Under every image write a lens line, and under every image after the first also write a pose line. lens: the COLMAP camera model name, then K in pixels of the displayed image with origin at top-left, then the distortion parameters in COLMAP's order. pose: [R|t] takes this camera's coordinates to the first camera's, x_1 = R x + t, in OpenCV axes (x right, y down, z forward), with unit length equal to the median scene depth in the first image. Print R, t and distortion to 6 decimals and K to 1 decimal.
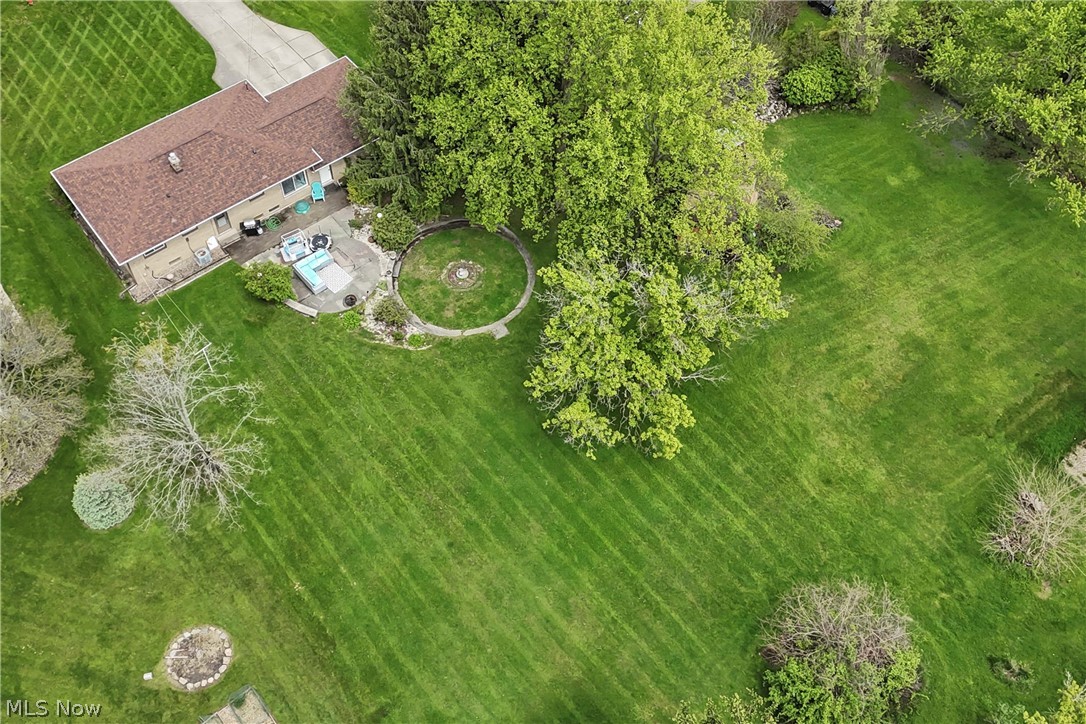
lens RADIAL K [[1157.5, 0, 544.3], [0, 1157.5, 260.8], [0, 0, 1]] dist [0.147989, -0.384442]
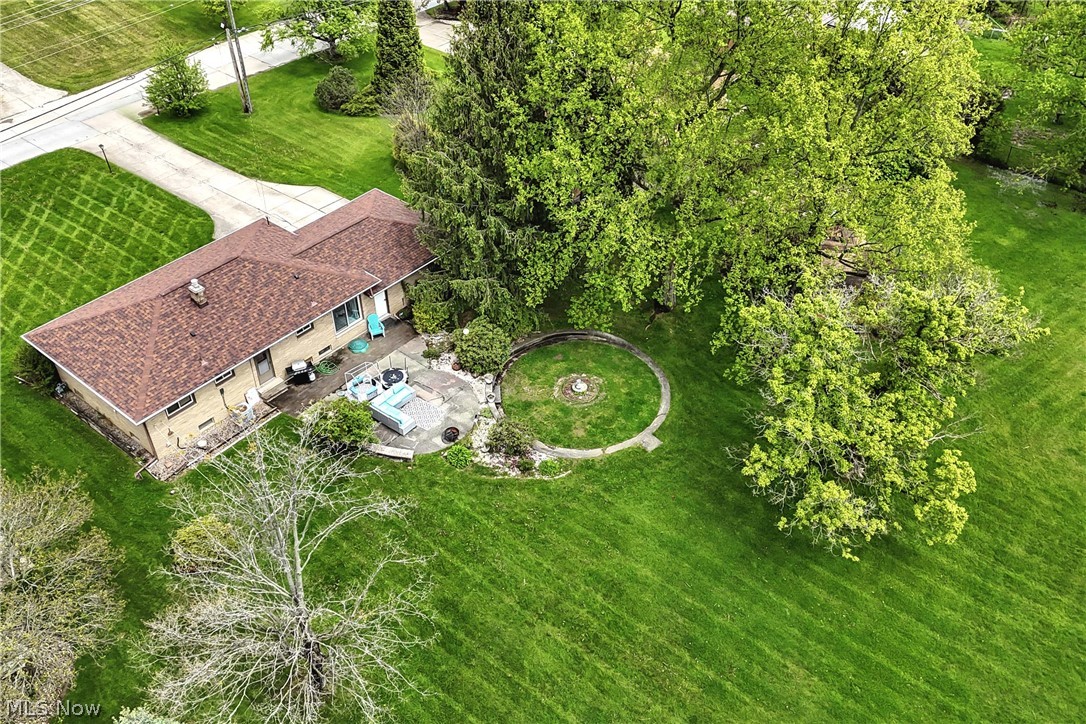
lens RADIAL K [[986.1, 0, 568.0], [0, 986.1, 327.8], [0, 0, 1]] dist [0.107163, -0.150660]
pose [[0.977483, -0.131927, 0.164687, -0.187027], [0.165804, 0.962943, -0.212722, 0.116245], [-0.130520, 0.235238, 0.963134, 0.340204]]
